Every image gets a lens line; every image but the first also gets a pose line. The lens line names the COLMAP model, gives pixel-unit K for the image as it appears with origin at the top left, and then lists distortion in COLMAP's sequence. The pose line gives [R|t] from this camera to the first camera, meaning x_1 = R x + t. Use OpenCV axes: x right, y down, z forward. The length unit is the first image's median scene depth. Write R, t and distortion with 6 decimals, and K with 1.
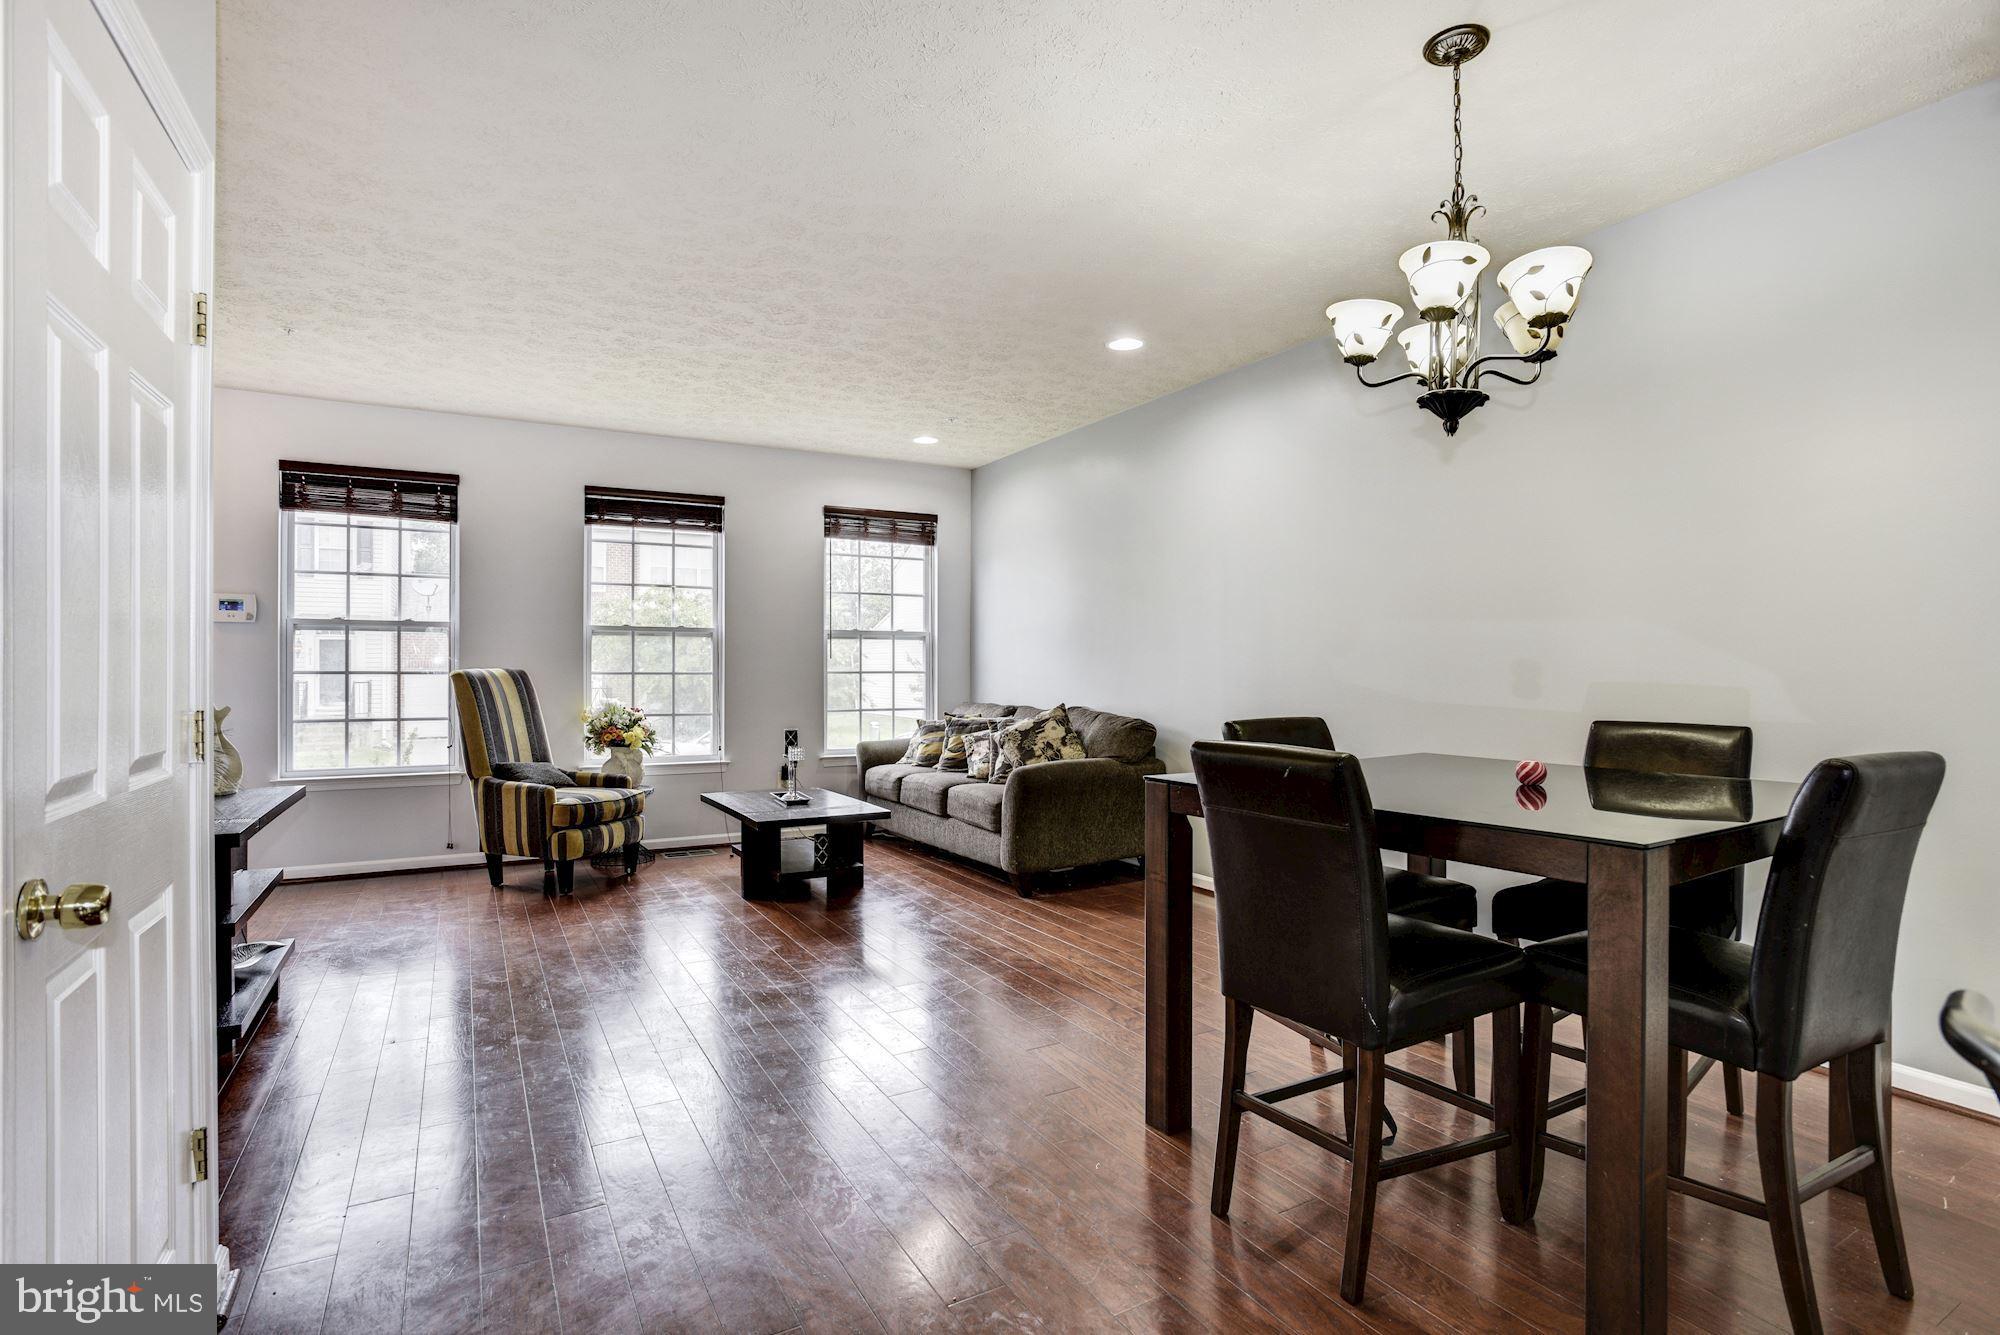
lens RADIAL K [[976.6, 0, 992.0], [0, 976.6, 671.5], [0, 0, 1]] dist [-0.053365, 0.031832]
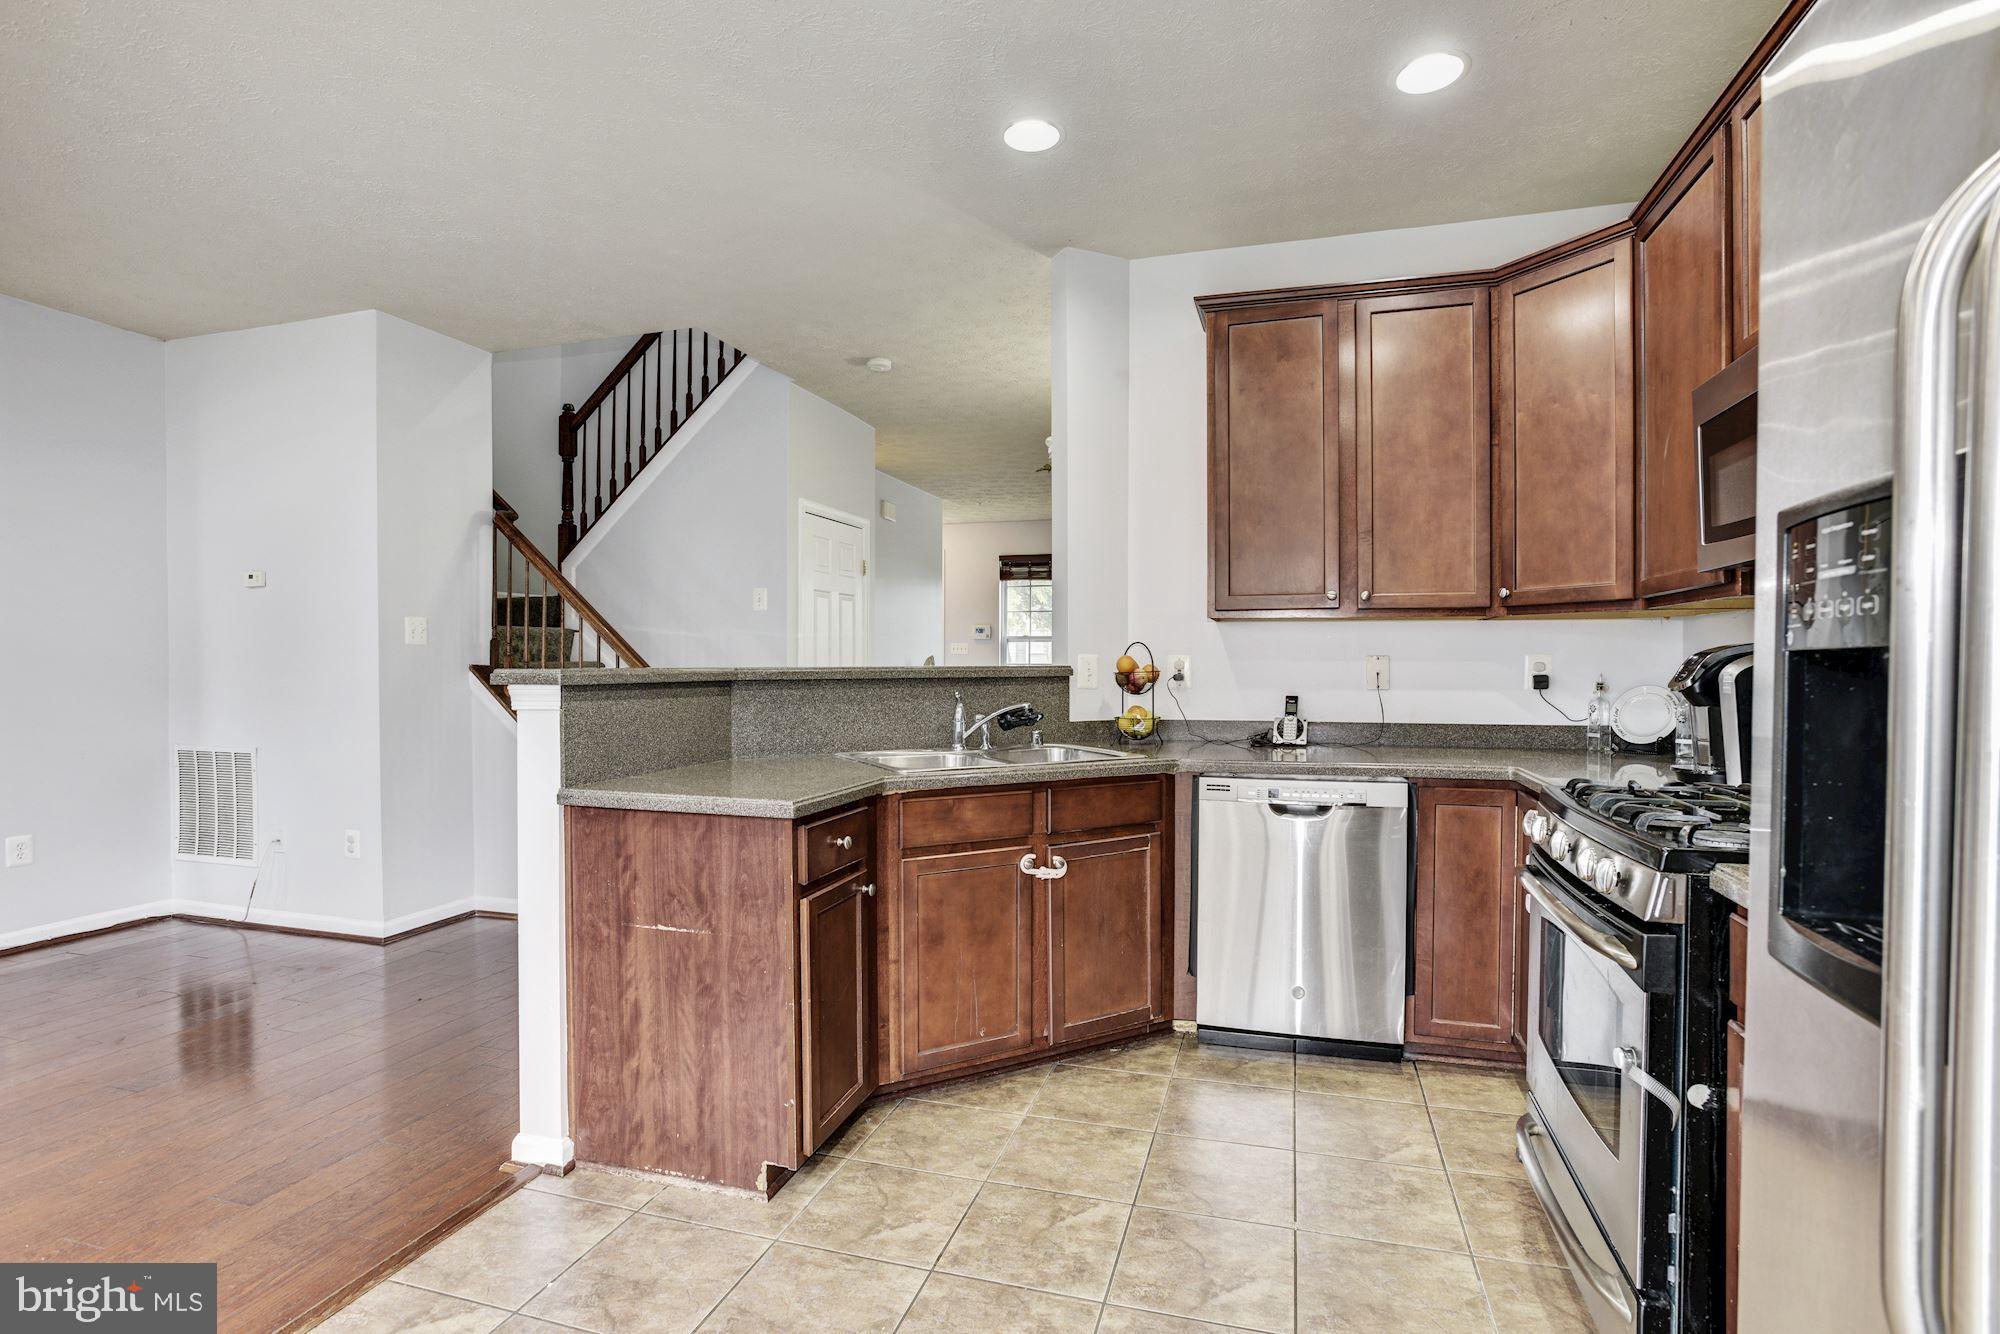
lens RADIAL K [[957.6, 0, 1000.0], [0, 957.6, 667.0], [0, 0, 1]] dist [-0.050228, 0.025674]
pose [[0.710790, 0.002759, -0.703399, 0.598651], [0.001509, 0.999984, 0.005447, -0.004179], [0.703402, -0.004933, 0.710775, -0.367322]]
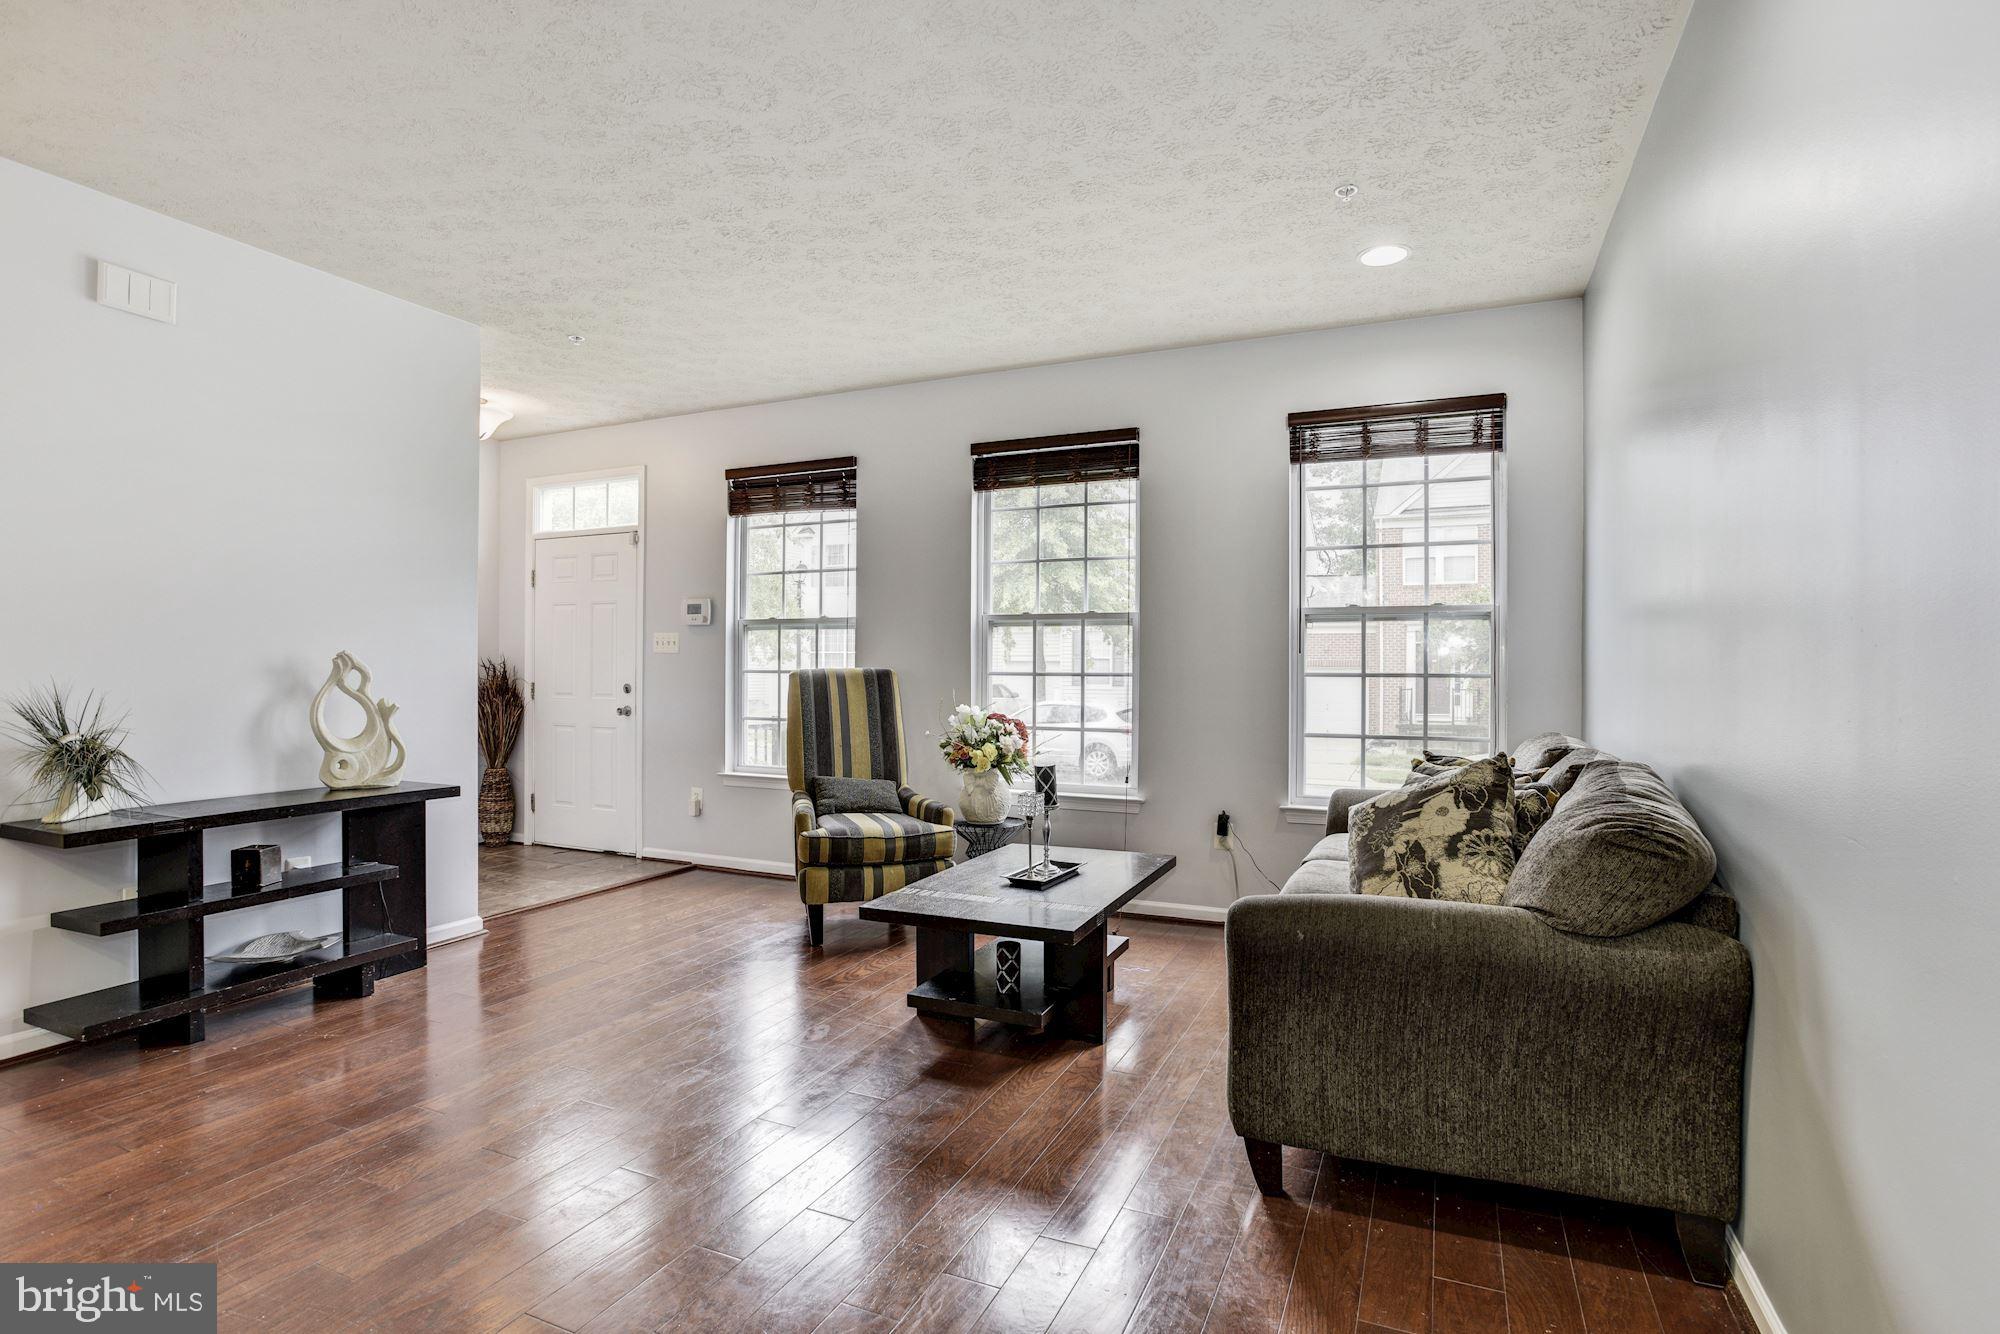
lens RADIAL K [[969.8, 0, 1010.0], [0, 969.8, 667.3], [0, 0, 1]] dist [-0.055093, 0.029734]
pose [[0.594879, 0.001534, -0.803814, 0.279397], [-0.003121, 0.999995, -0.000401, -0.003399], [0.803810, 0.002748, 0.594880, 0.588230]]
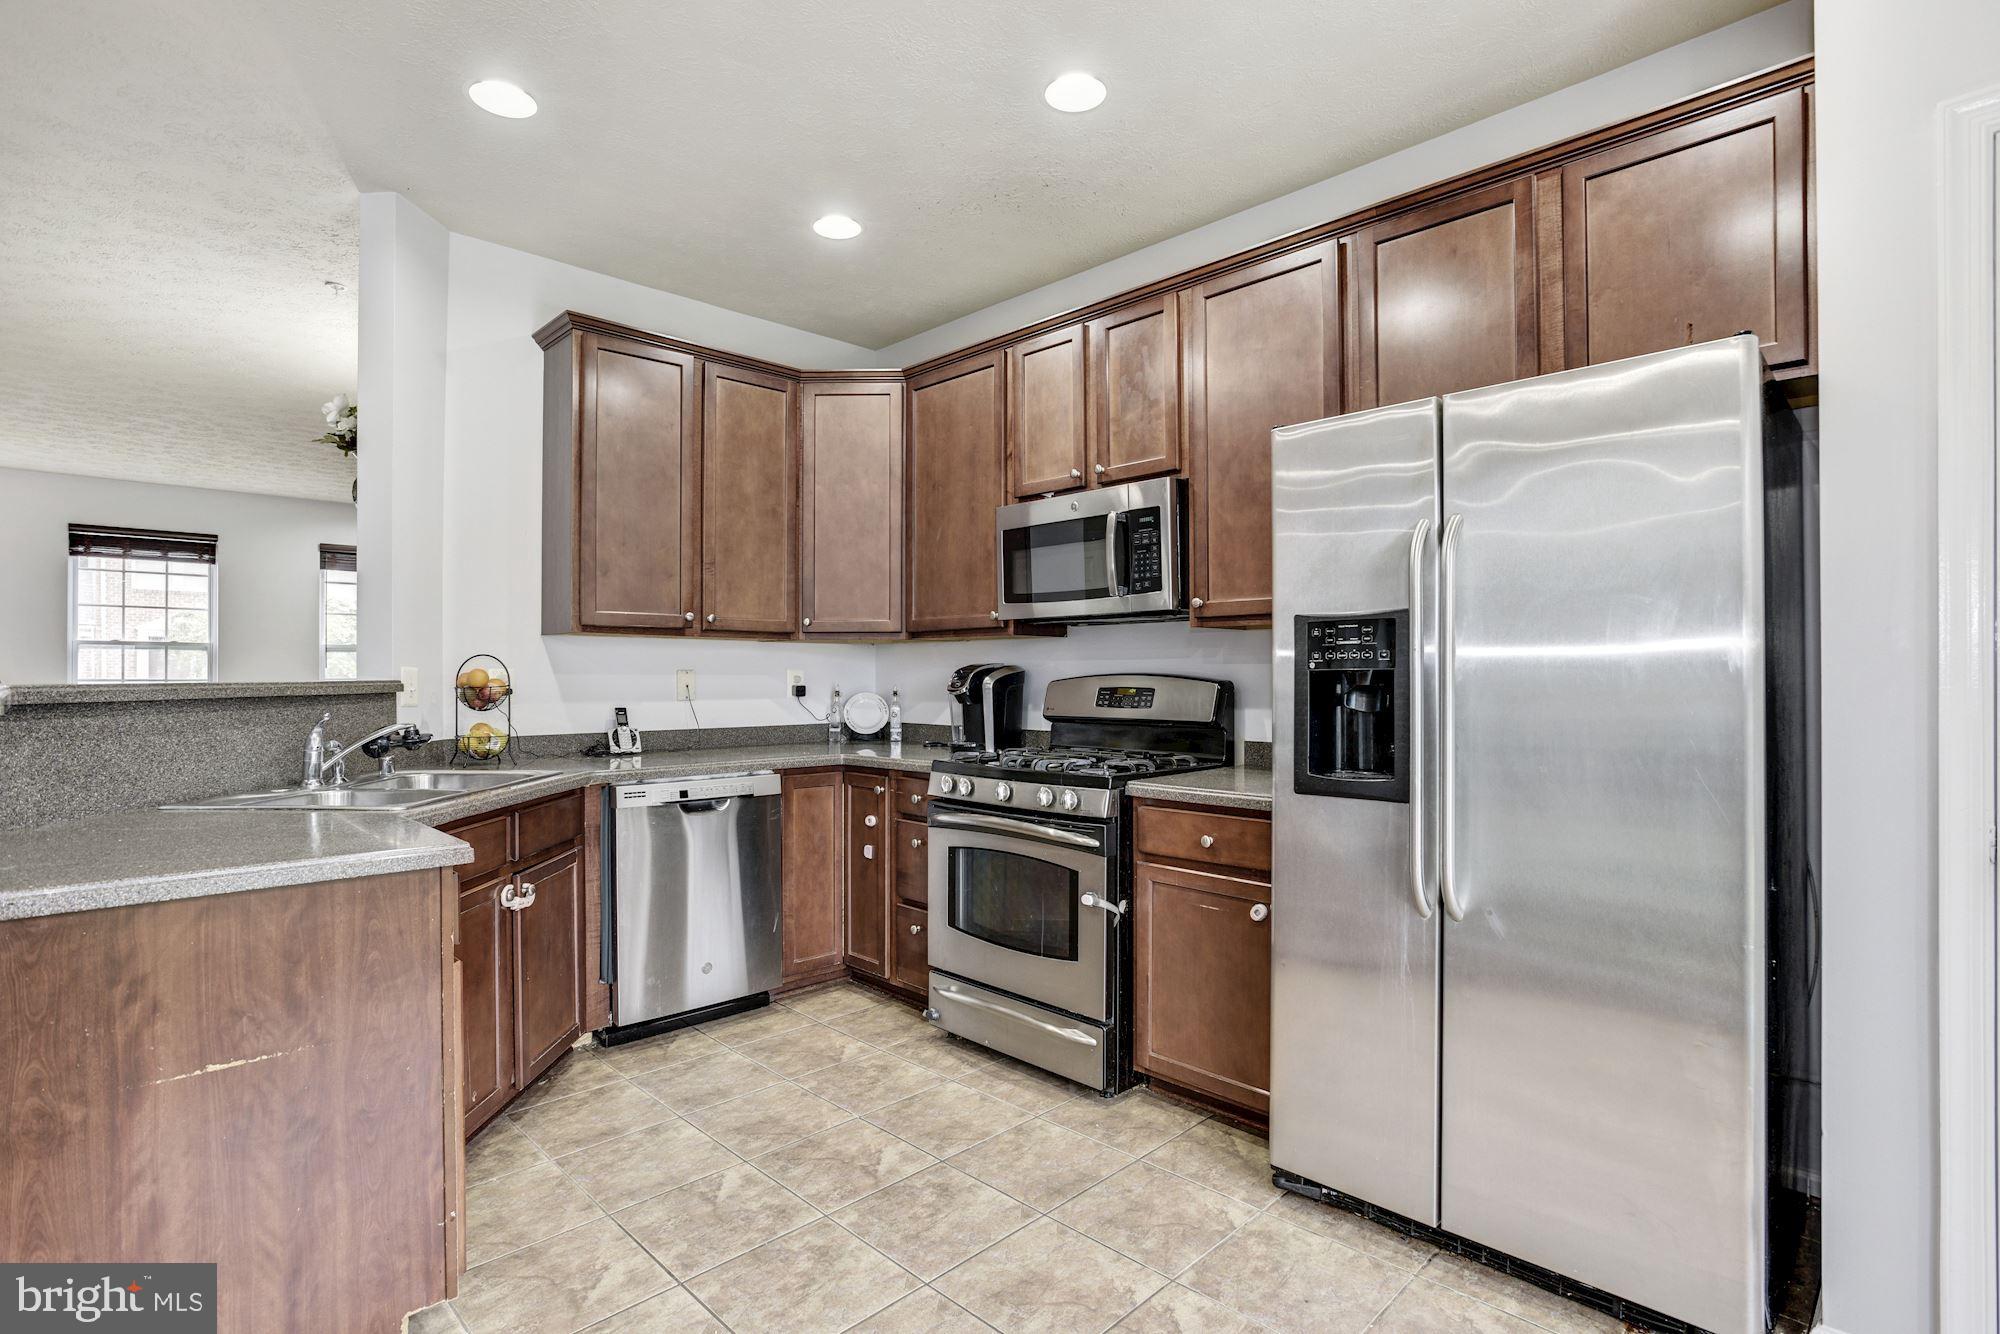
lens RADIAL K [[969.8, 0, 1010.0], [0, 969.8, 667.3], [0, 0, 1]] dist [-0.055093, 0.029734]
pose [[0.955892, 0.000418, 0.293718, 0.380052], [0.001717, 0.999974, -0.007010, -0.004331], [-0.293714, 0.007205, 0.955866, -0.493998]]
